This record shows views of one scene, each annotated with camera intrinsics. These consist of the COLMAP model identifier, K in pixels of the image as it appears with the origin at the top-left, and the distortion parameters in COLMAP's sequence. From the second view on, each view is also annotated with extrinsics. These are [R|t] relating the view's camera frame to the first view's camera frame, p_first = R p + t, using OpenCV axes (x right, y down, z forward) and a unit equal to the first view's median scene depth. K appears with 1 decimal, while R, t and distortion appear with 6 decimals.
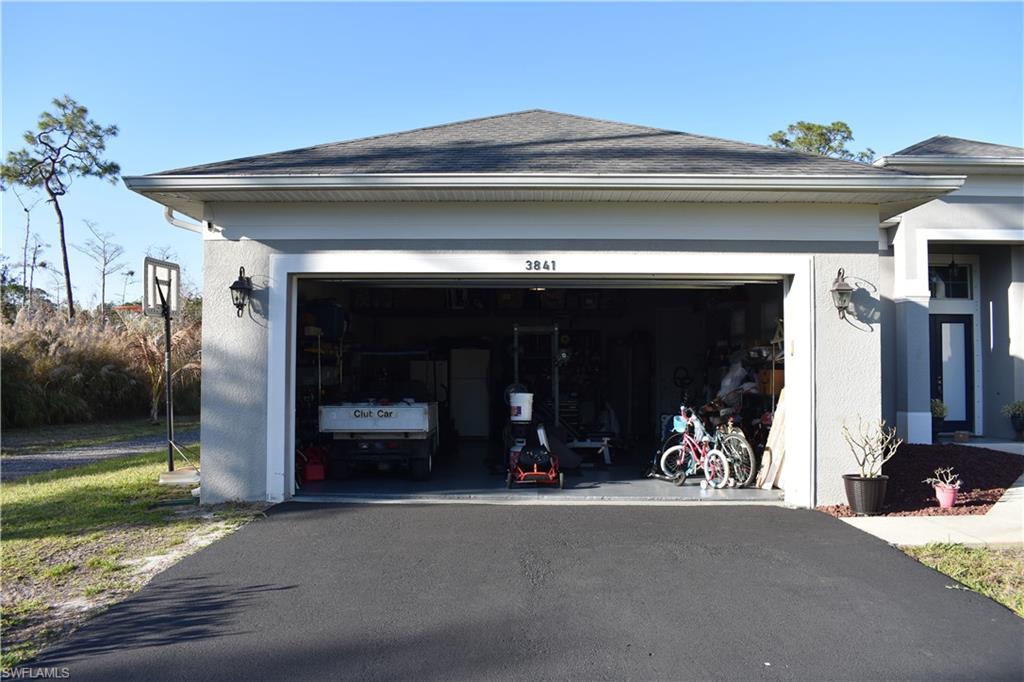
lens RADIAL K [[792.3, 0, 509.9], [0, 792.3, 350.6], [0, 0, 1]] dist [-0.088585, -0.000099]
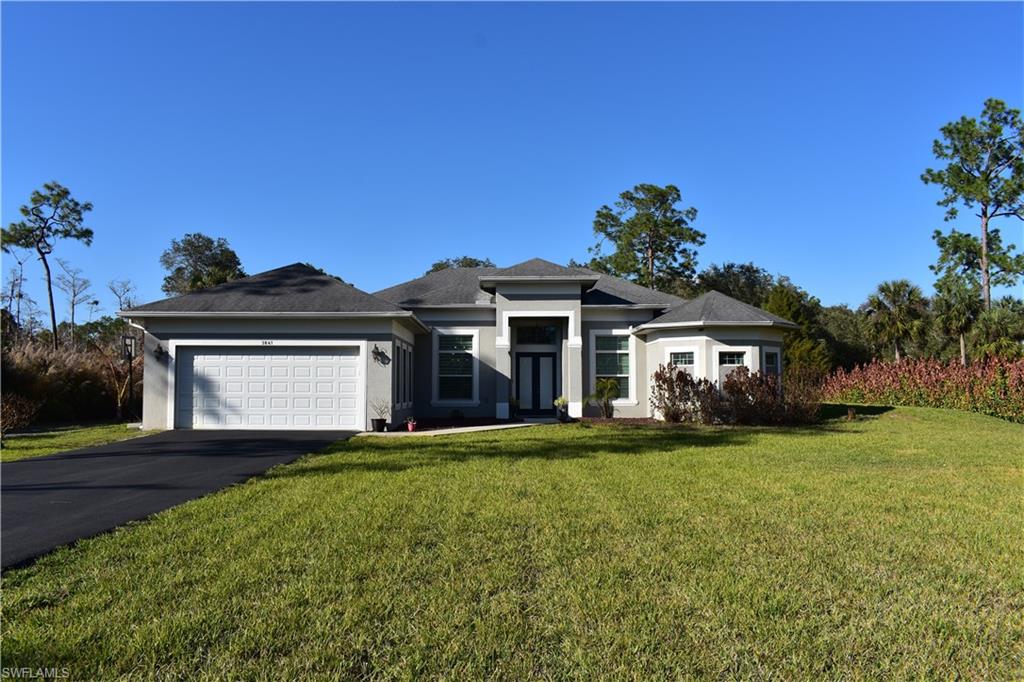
lens RADIAL K [[792.3, 0, 517.5], [0, 792.3, 333.2], [0, 0, 1]] dist [-0.088585, -0.000099]
pose [[0.998545, -0.001585, 0.053894, 0.158553], [0.003879, 0.999089, -0.042489, -0.004782], [-0.053778, 0.042636, 0.997642, -0.368810]]
